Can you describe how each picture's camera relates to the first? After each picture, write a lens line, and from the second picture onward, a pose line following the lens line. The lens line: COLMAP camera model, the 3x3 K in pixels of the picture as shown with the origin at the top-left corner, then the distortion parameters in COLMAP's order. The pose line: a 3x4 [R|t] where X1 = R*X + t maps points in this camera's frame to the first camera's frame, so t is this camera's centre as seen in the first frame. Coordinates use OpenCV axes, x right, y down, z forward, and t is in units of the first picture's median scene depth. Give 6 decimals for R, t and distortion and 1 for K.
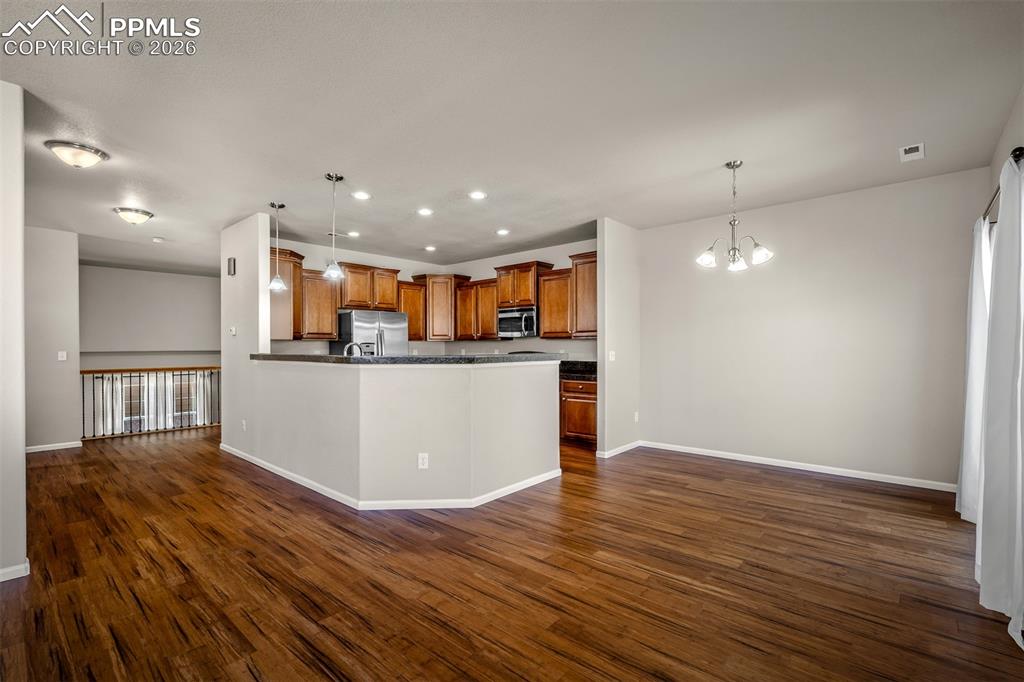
lens RADIAL K [[457.0, 0, 514.6], [0, 457.0, 343.0], [0, 0, 1]] dist [0.001439, 0.000299]
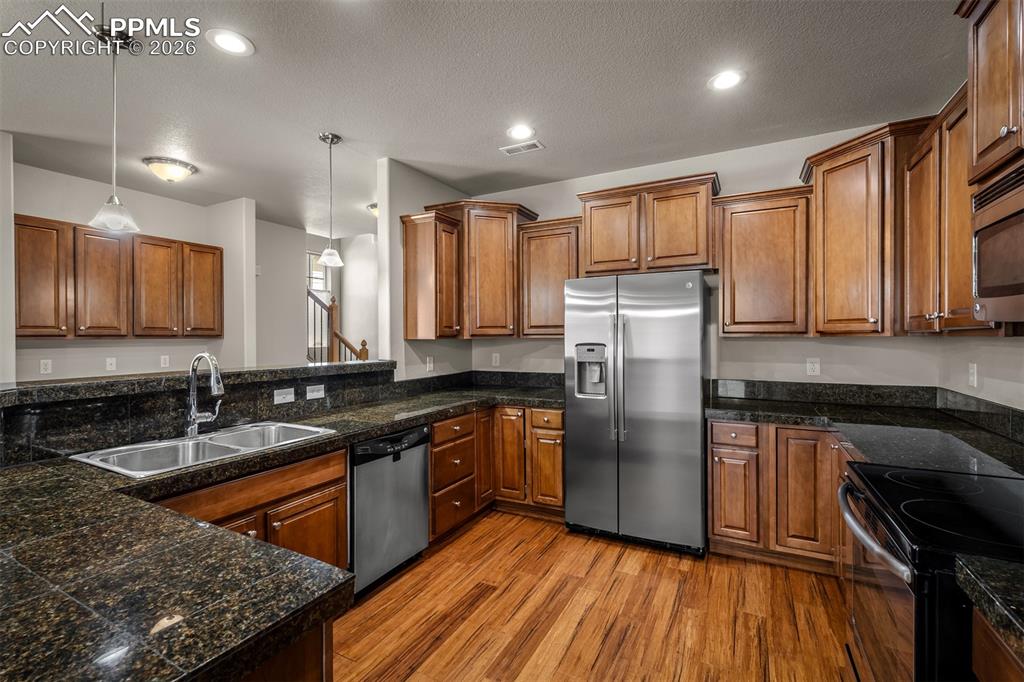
lens RADIAL K [[451.0, 0, 514.9], [0, 451.0, 340.4], [0, 0, 1]] dist [-0.000128, 0.000211]
pose [[0.230397, 0.006973, -0.973072, 0.157062], [0.011797, 0.999881, 0.009958, -0.012378], [0.973025, -0.013773, 0.230287, 0.980608]]
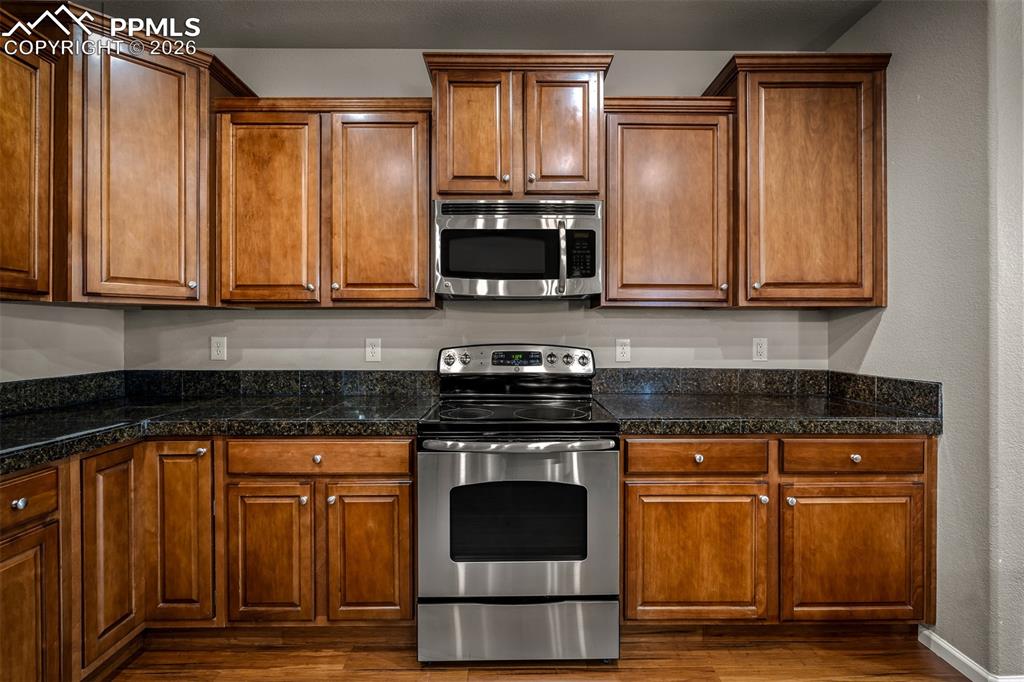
lens RADIAL K [[462.9, 0, 513.7], [0, 462.9, 332.7], [0, 0, 1]] dist [-0.001904, -0.000278]
pose [[0.750376, 0.001176, 0.661010, -0.257550], [-0.007146, 0.999954, 0.006333, 0.010966], [-0.660973, -0.009476, 0.750350, 0.986254]]
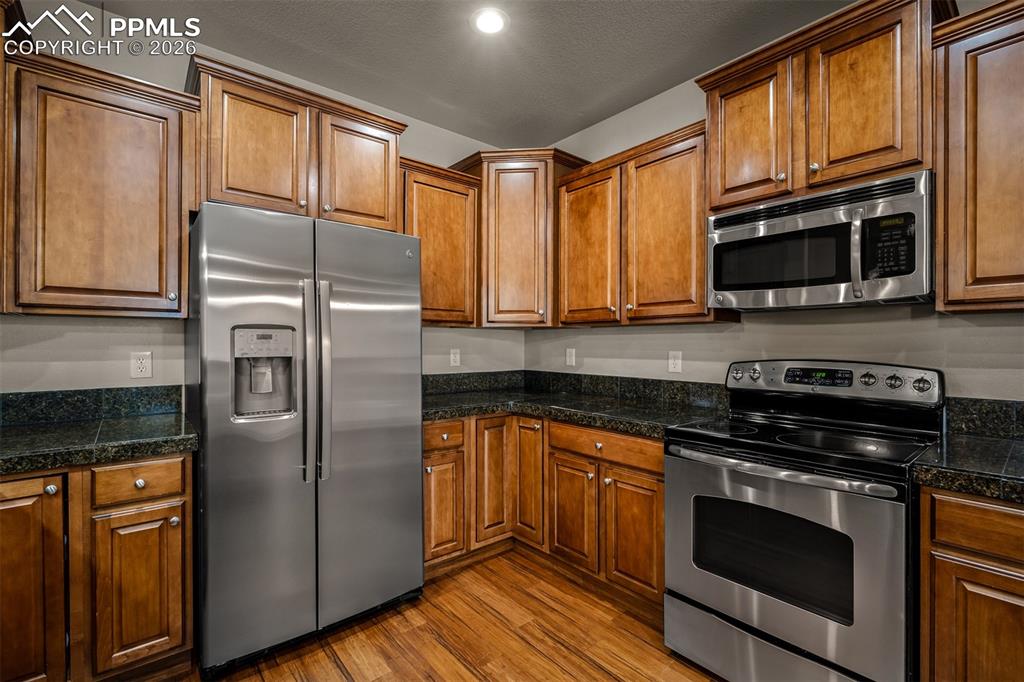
lens RADIAL K [[454.5, 0, 508.8], [0, 454.5, 343.2], [0, 0, 1]] dist [0.000879, 0.000024]
pose [[0.986616, 0.004466, -0.163000, -0.155633], [-0.003349, 0.999969, 0.007126, 0.008802], [0.163026, -0.006485, 0.986600, 0.907157]]
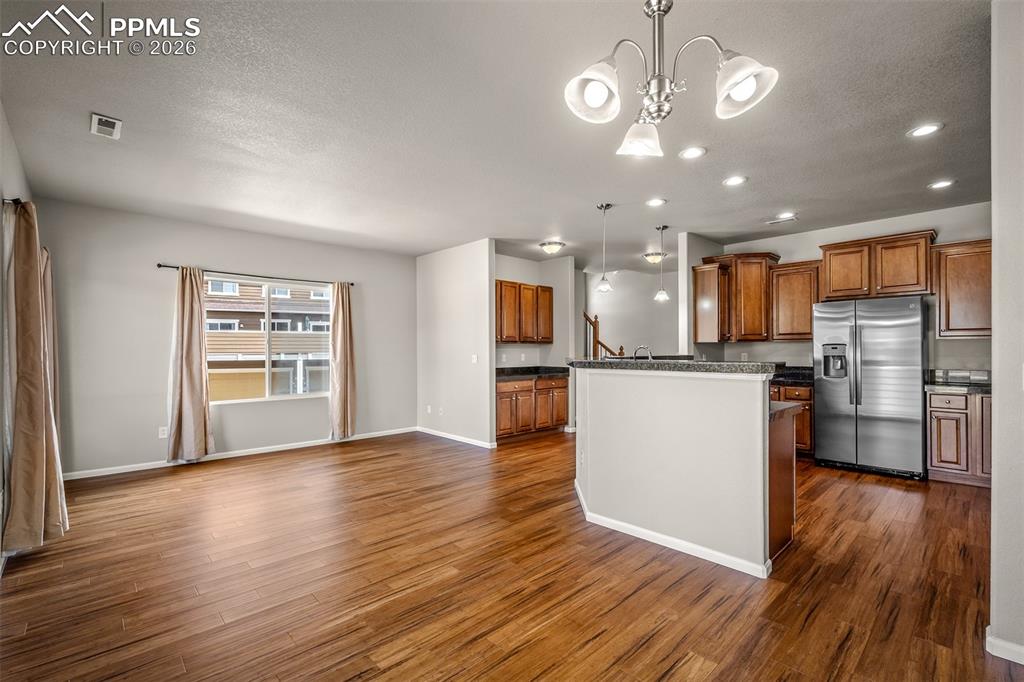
lens RADIAL K [[455.2, 0, 517.0], [0, 455.2, 351.2], [0, 0, 1]] dist [0.001529, 0.000233]
pose [[-0.085393, 0.003708, -0.996340, 0.589514], [0.011638, 0.999929, 0.002724, 0.003416], [0.996279, -0.011363, -0.085430, 0.646473]]
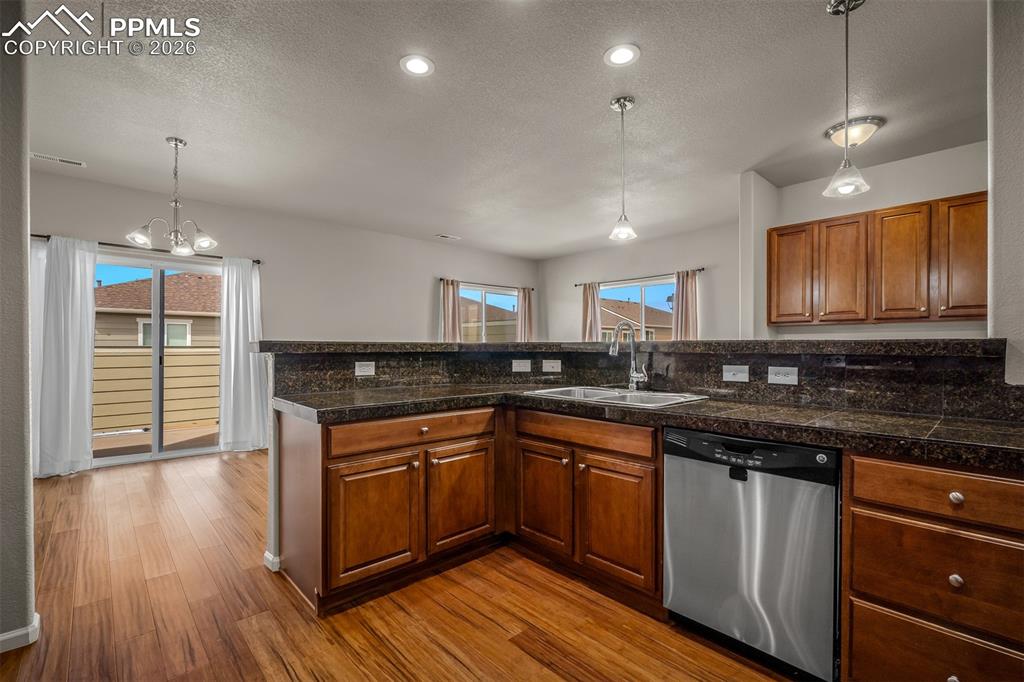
lens RADIAL K [[454.5, 0, 508.8], [0, 454.5, 343.2], [0, 0, 1]] dist [0.000879, 0.000024]
pose [[-0.993606, 0.001925, 0.112887, -0.219289], [0.000184, 0.999881, -0.015432, 0.028673], [-0.112903, -0.015313, -0.993488, 1.308386]]
